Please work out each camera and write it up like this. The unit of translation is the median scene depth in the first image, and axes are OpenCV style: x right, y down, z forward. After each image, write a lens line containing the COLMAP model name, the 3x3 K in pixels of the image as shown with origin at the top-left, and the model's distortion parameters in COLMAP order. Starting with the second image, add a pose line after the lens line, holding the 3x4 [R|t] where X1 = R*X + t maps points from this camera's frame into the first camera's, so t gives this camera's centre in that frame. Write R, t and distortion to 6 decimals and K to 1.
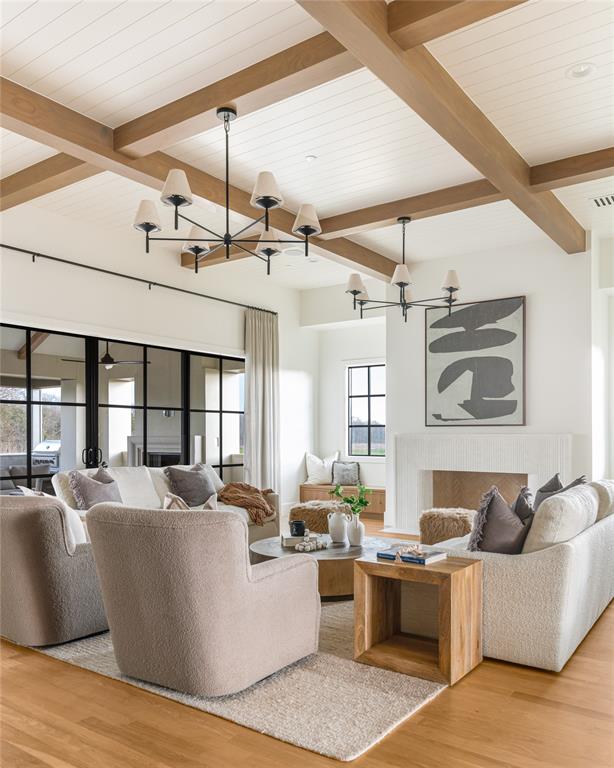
lens RADIAL K [[623.4, 0, 311.0], [0, 623.4, 438.4], [0, 0, 1]] dist [-0.000361, -0.002747]
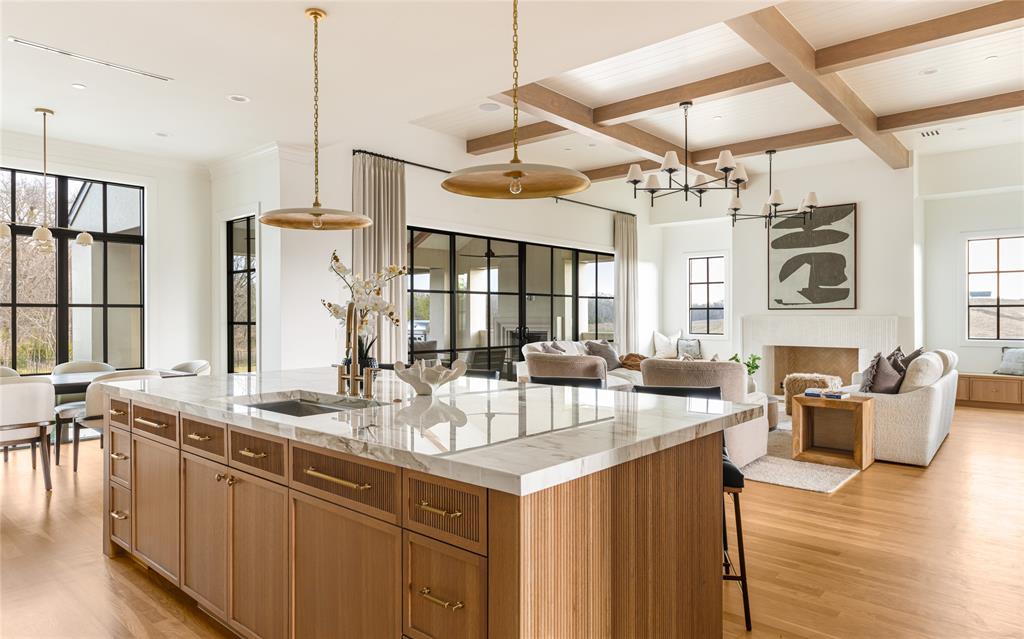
lens RADIAL K [[640.1, 0, 527.8], [0, 640.1, 317.3], [0, 0, 1]] dist [-0.001662, 0.000422]
pose [[0.997757, 0.000034, -0.066936, -0.209083], [-0.000092, 1.000000, -0.000873, -0.002941], [0.066936, 0.000877, 0.997757, -0.287771]]
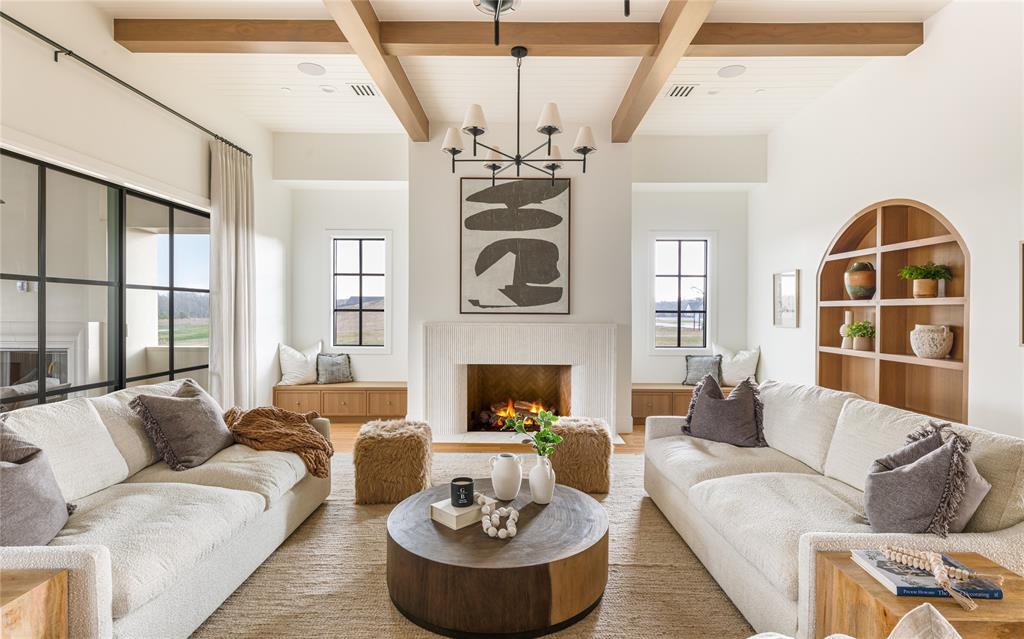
lens RADIAL K [[541.0, 0, 536.4], [0, 541.0, 319.2], [0, 0, 1]] dist [0.003542, -0.000222]
pose [[0.813692, -0.000988, 0.581295, -0.174966], [-0.004924, 0.999951, 0.008592, -0.019126], [-0.581275, -0.009853, 0.813647, 0.340587]]
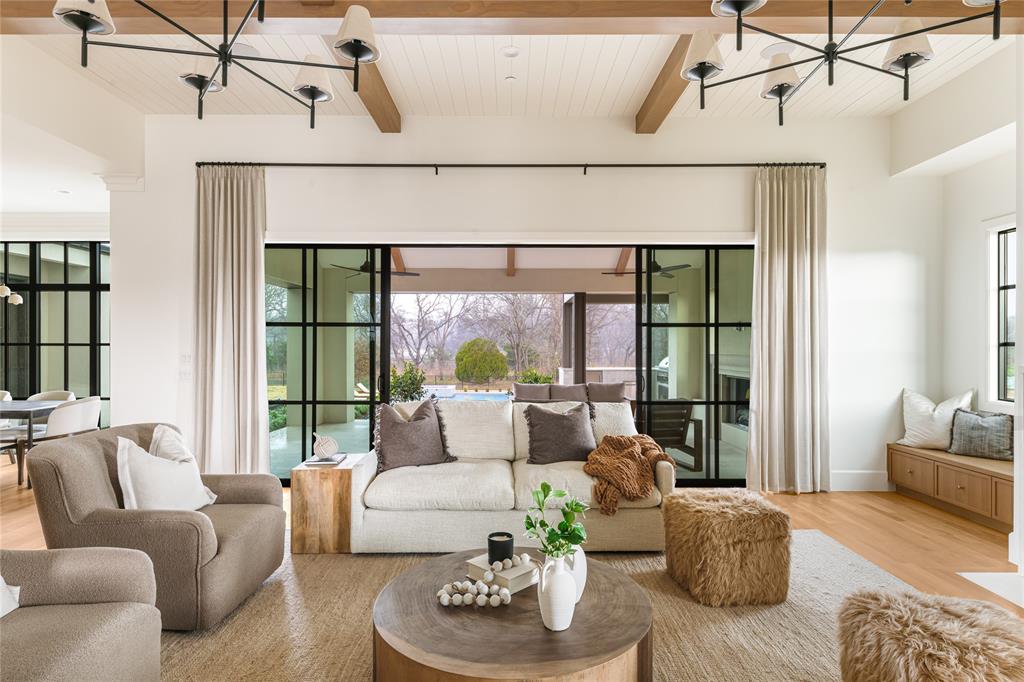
lens RADIAL K [[571.6, 0, 508.3], [0, 571.6, 352.3], [0, 0, 1]] dist [0.002515, 0.000029]
pose [[0.578186, 0.005268, -0.815888, 0.272305], [-0.008384, 0.999965, 0.000516, -0.012240], [0.815862, 0.006542, 0.578209, 0.488717]]
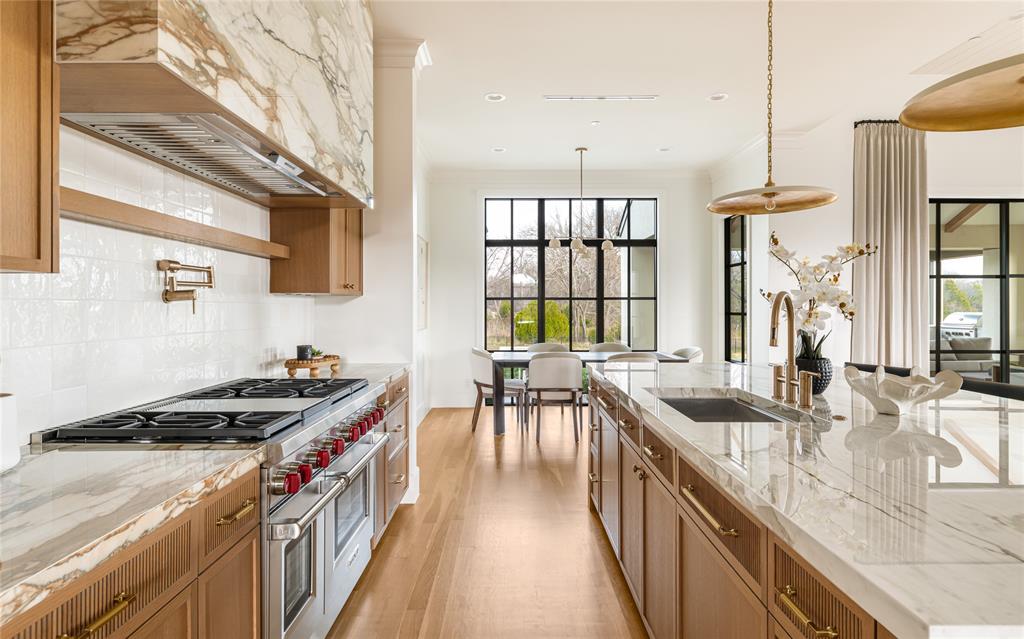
lens RADIAL K [[564.7, 0, 513.2], [0, 564.7, 309.6], [0, 0, 1]] dist [0.000791, -0.000771]
pose [[0.585852, 0.005161, -0.810402, -0.187525], [-0.003425, 0.999987, 0.003892, -0.003830], [0.810411, 0.000496, 0.585861, -0.174834]]
